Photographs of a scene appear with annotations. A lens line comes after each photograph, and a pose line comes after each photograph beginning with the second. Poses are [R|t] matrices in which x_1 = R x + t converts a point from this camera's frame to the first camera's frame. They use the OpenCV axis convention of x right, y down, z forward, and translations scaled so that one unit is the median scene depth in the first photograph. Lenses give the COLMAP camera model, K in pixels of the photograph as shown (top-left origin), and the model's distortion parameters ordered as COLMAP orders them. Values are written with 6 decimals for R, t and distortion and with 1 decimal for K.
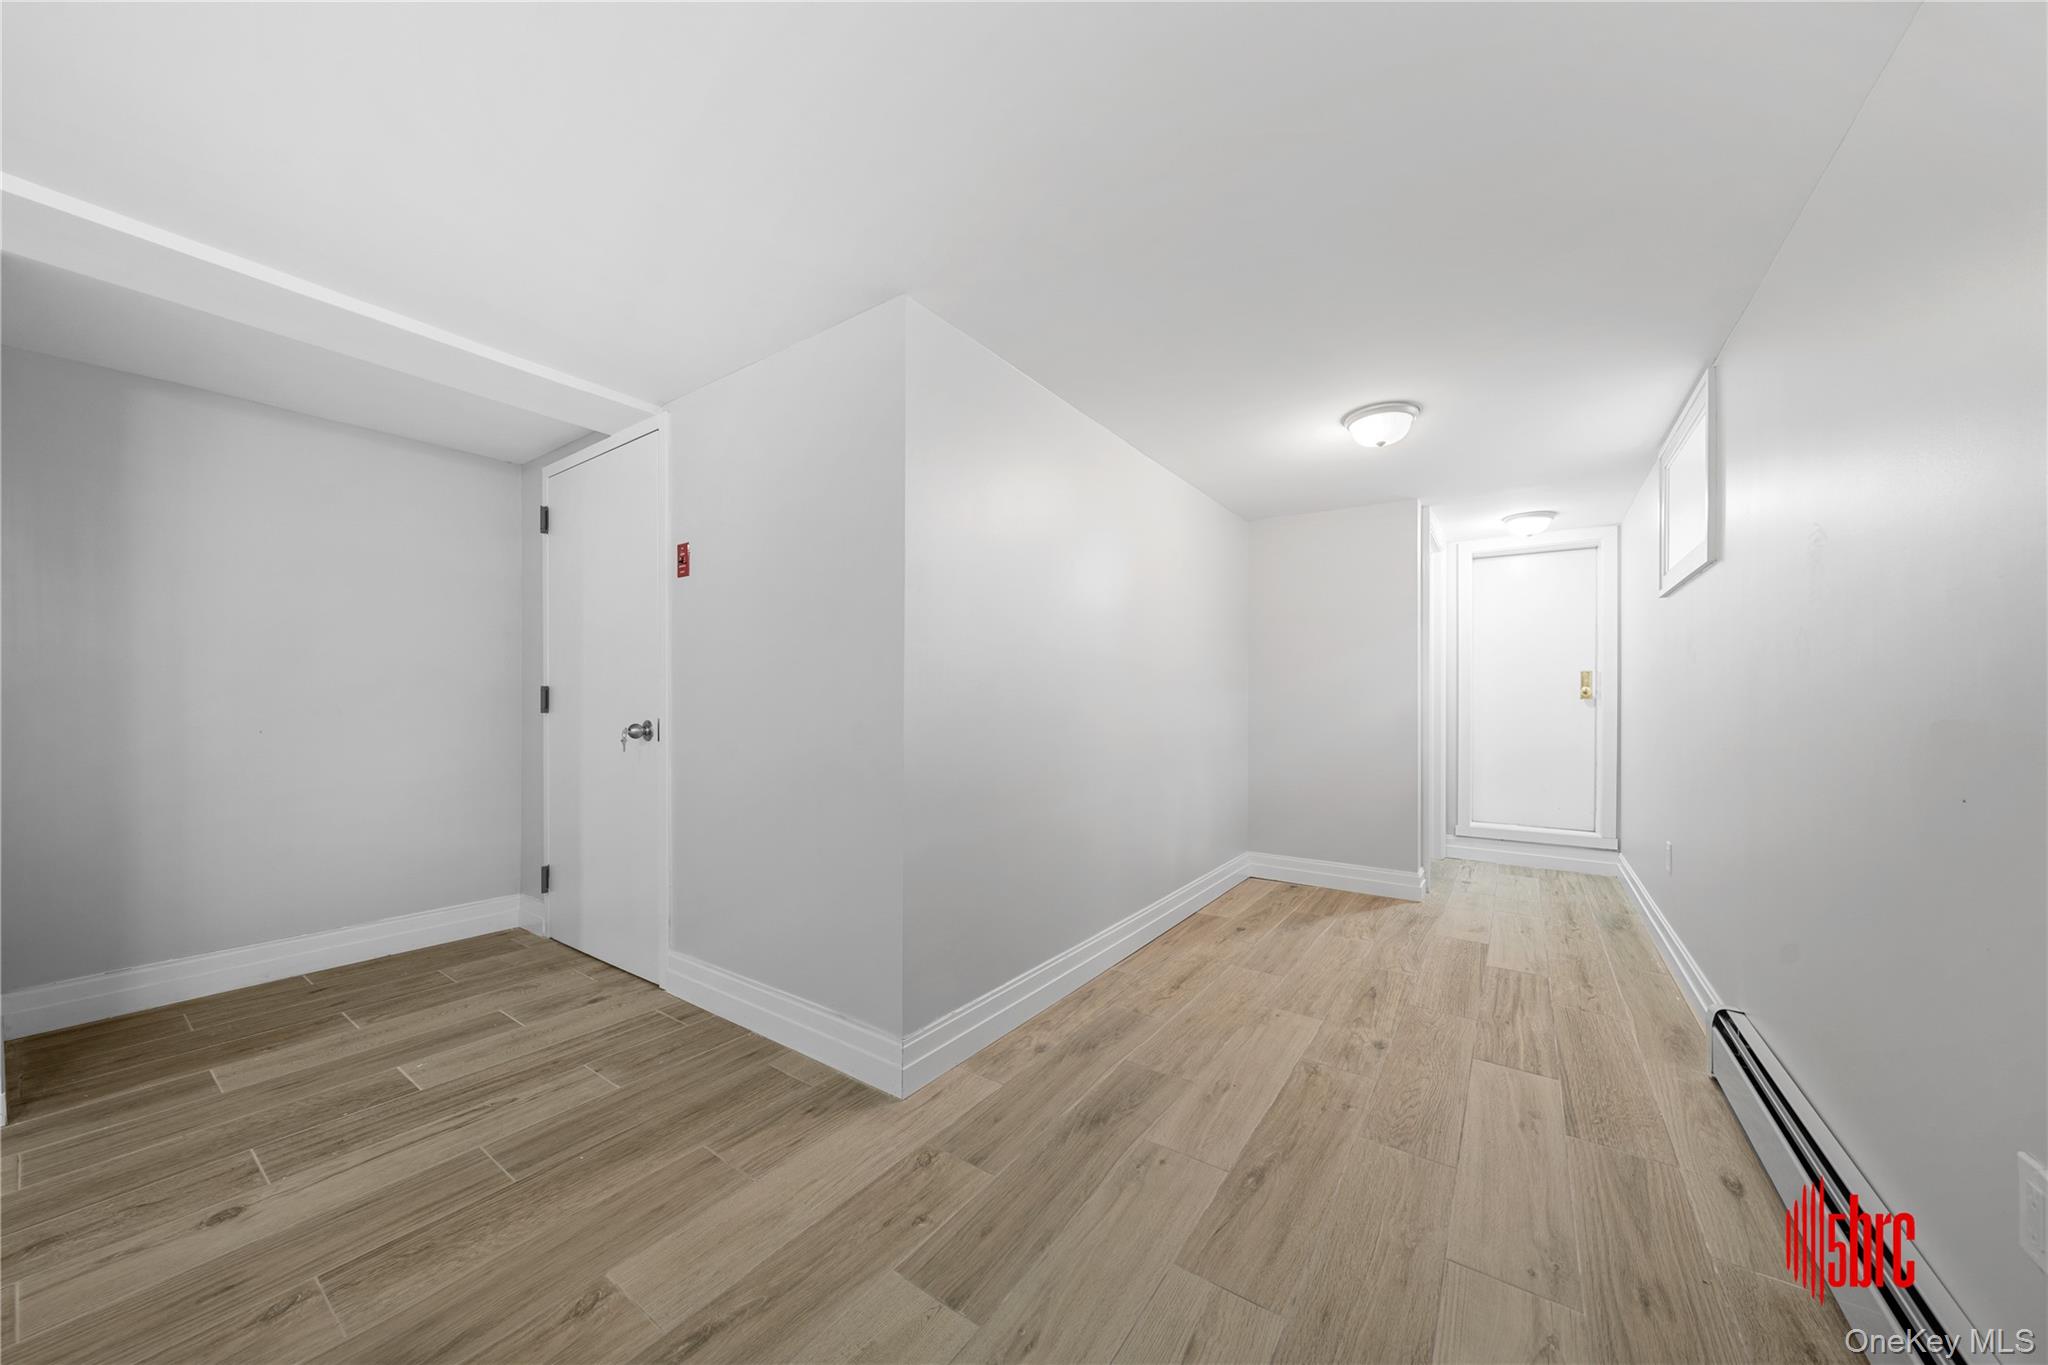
lens RADIAL K [[703.0, 0, 1020.7], [0, 703.0, 698.7], [0, 0, 1]] dist [-0.000857, 0.000014]
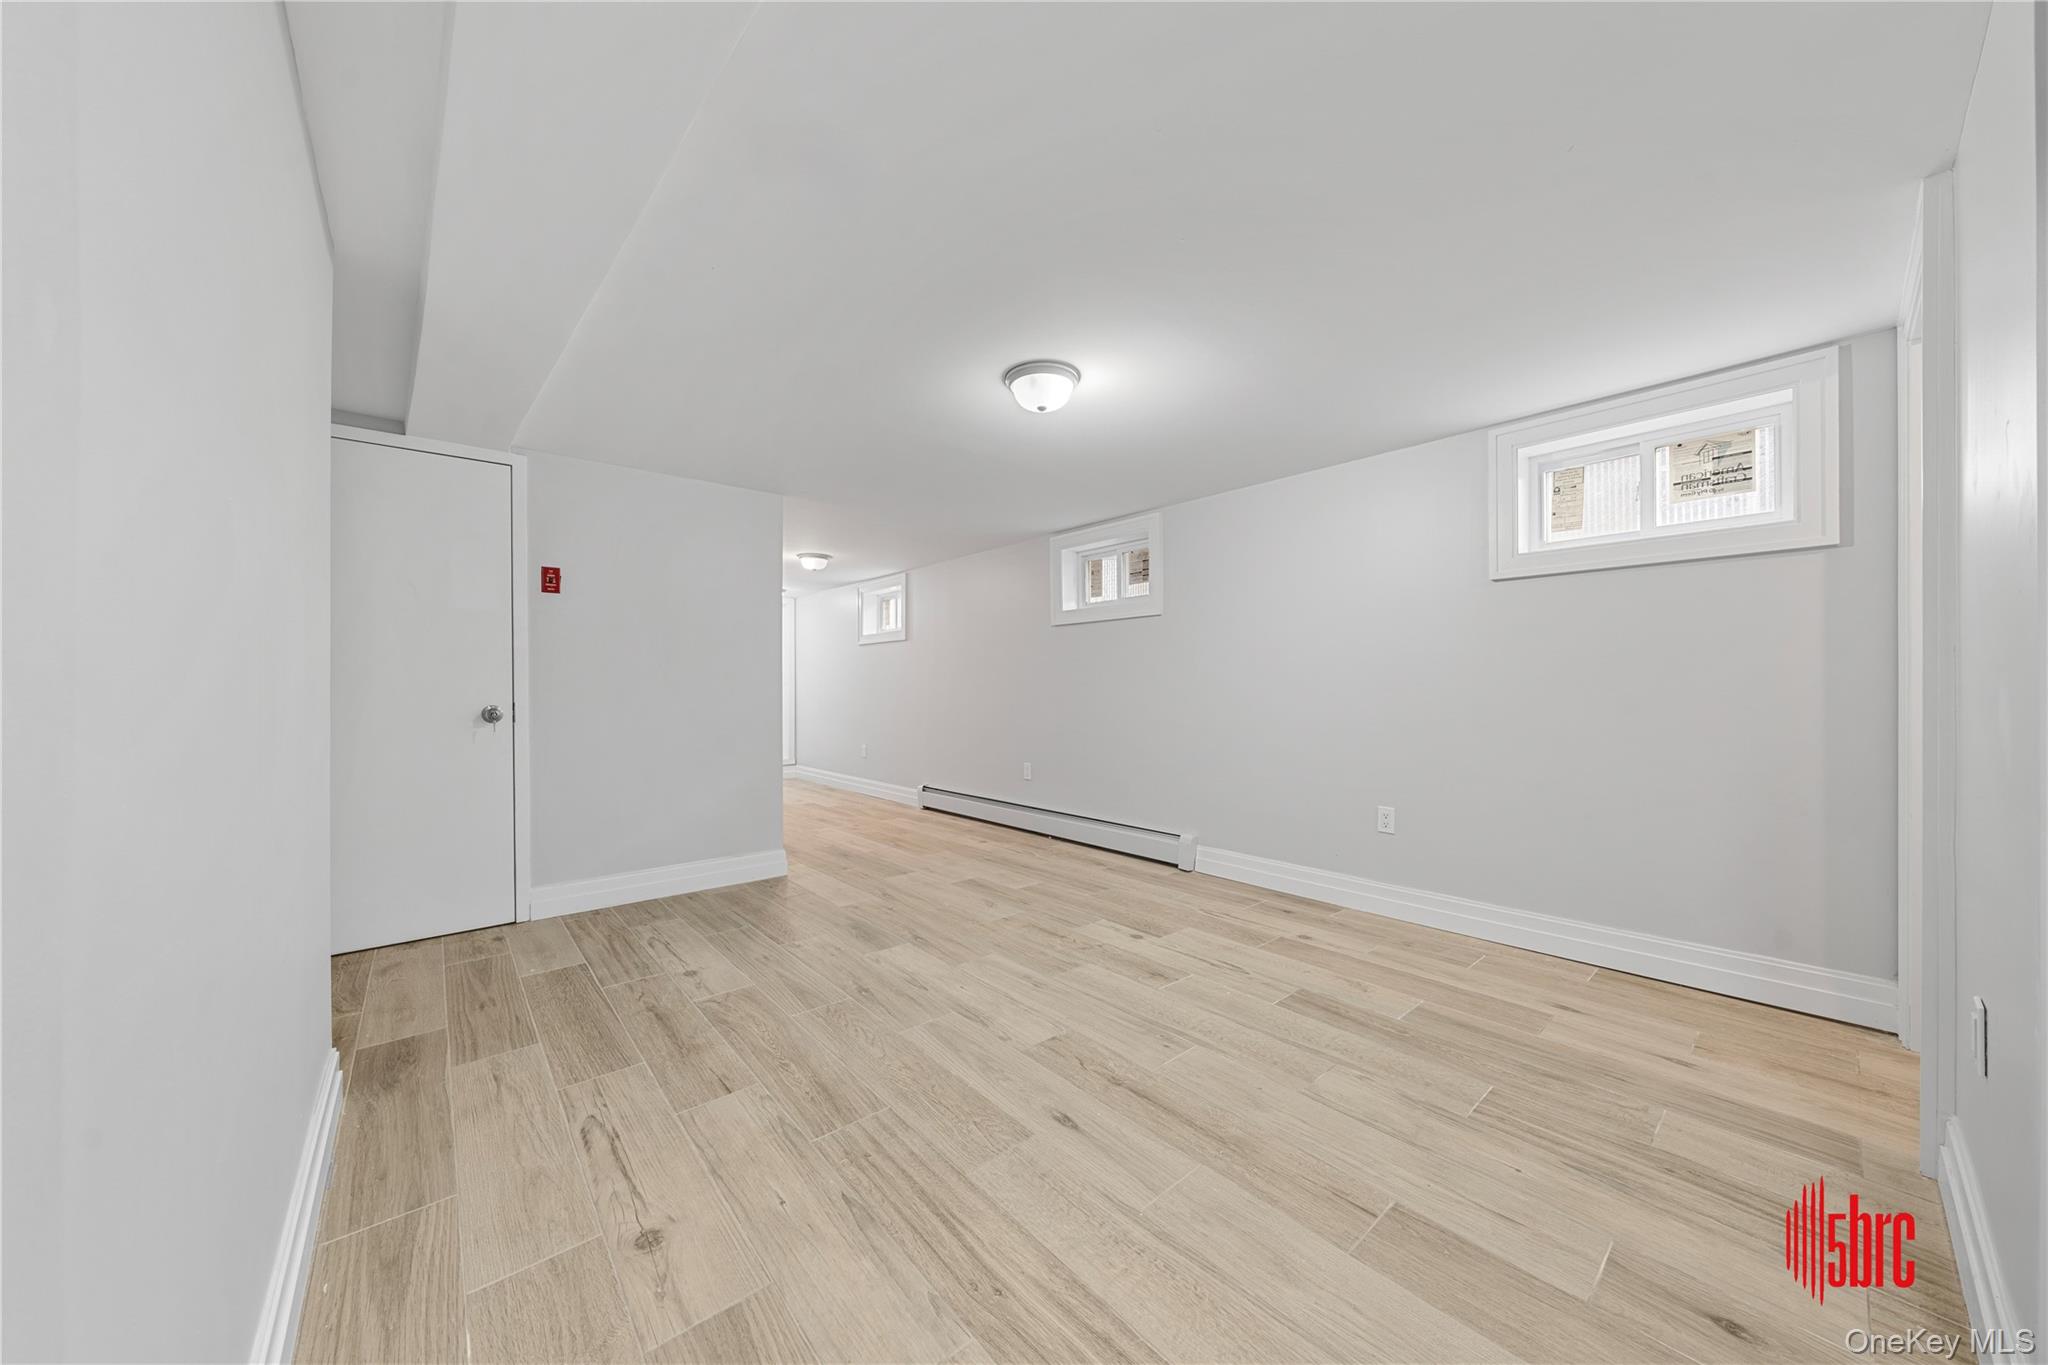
lens RADIAL K [[703.0, 0, 1022.8], [0, 703.0, 686.3], [0, 0, 1]] dist [-0.000857, 0.000014]
pose [[0.238319, 0.001343, 0.971186, -1.931687], [-0.004388, 0.999990, -0.000306, -0.007112], [-0.971177, -0.004189, 0.238323, -0.191144]]
